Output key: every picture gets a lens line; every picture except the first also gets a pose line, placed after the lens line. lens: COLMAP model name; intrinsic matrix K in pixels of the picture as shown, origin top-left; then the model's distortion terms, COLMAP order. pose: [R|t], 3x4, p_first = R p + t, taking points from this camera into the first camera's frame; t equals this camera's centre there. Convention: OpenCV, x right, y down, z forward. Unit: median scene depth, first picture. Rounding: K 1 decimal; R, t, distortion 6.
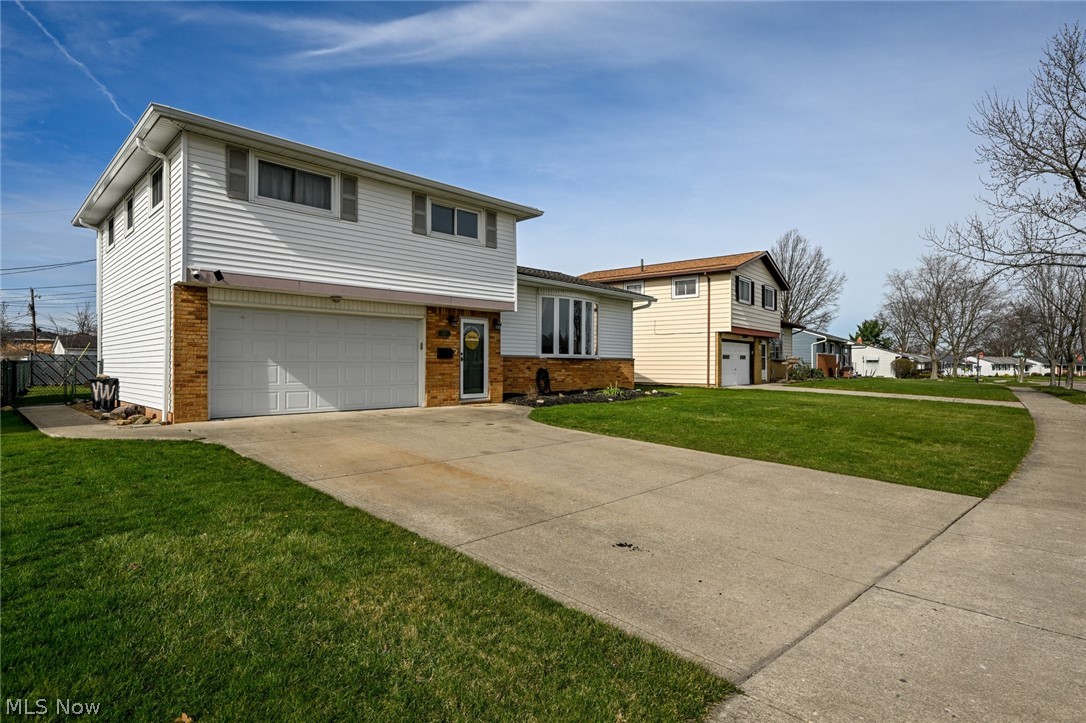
lens RADIAL K [[565.7, 0, 543.0], [0, 565.7, 361.5], [0, 0, 1]] dist [-0.000382, -0.000227]
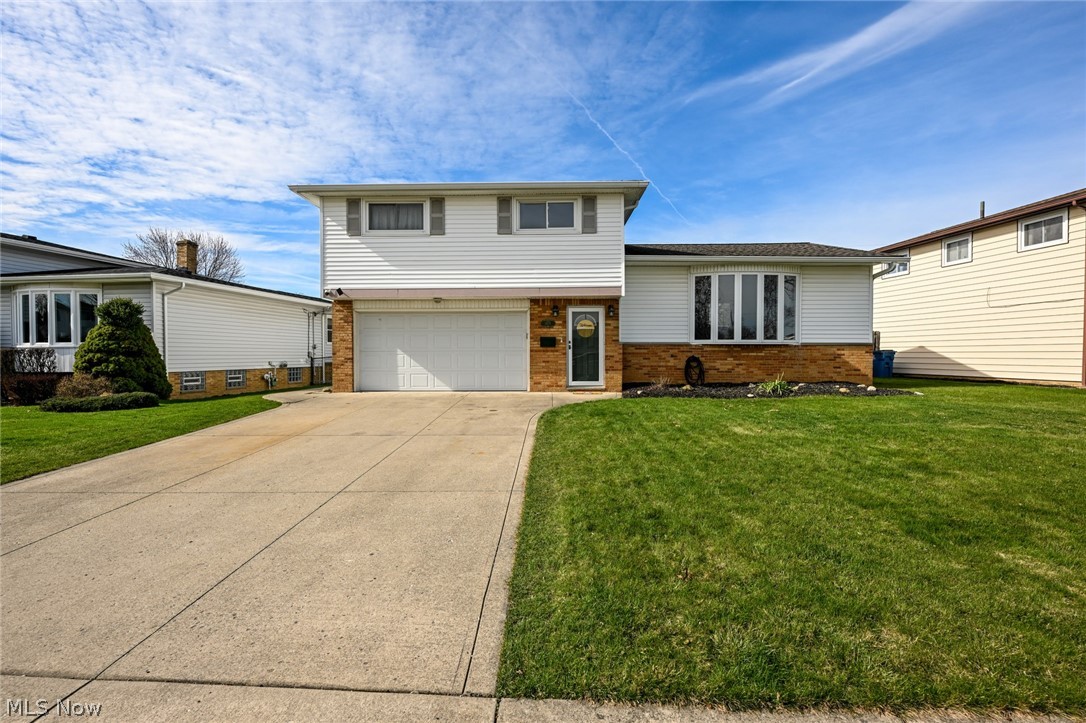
lens RADIAL K [[446.6, 0, 543.0], [0, 446.6, 361.5], [0, 0, 1]] dist [0.003184, 0.000015]
pose [[0.684092, 0.007571, -0.729357, 0.431257], [0.008321, 0.999800, 0.018182, 0.006708], [0.729348, -0.018507, 0.683892, 0.418862]]
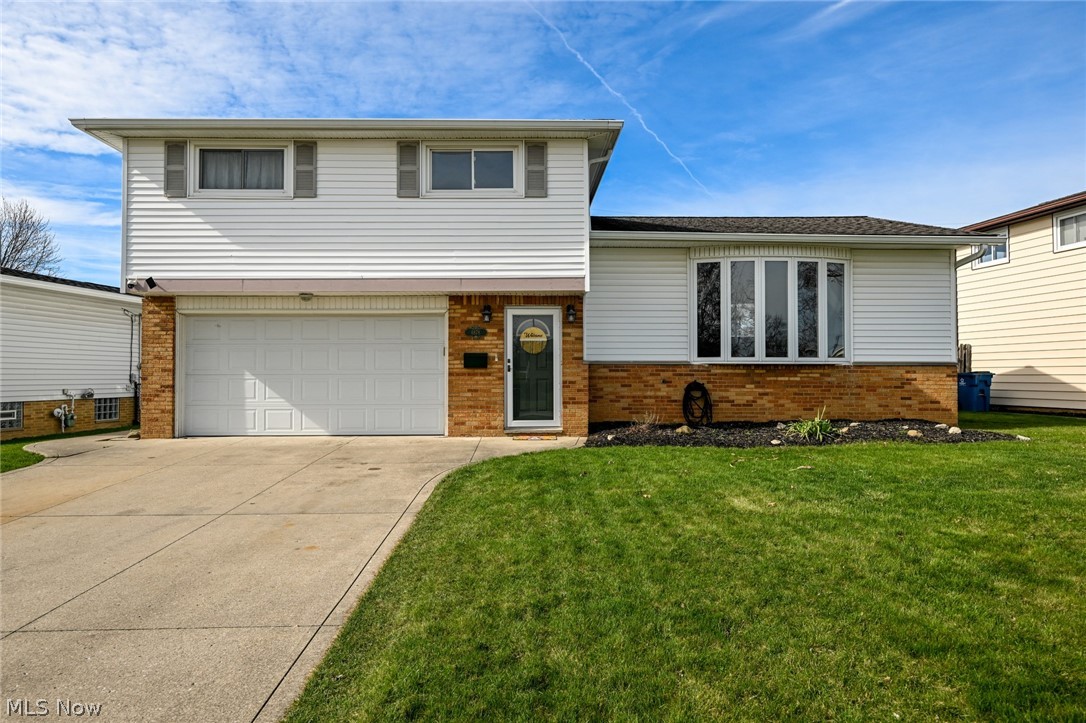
lens RADIAL K [[629.4, 0, 543.0], [0, 629.4, 361.5], [0, 0, 1]] dist [-0.001049, 0.002047]
pose [[0.711531, -0.019917, -0.702373, 0.431026], [0.008288, 0.999767, -0.019954, 0.002760], [0.702606, 0.008377, 0.711529, 0.504900]]
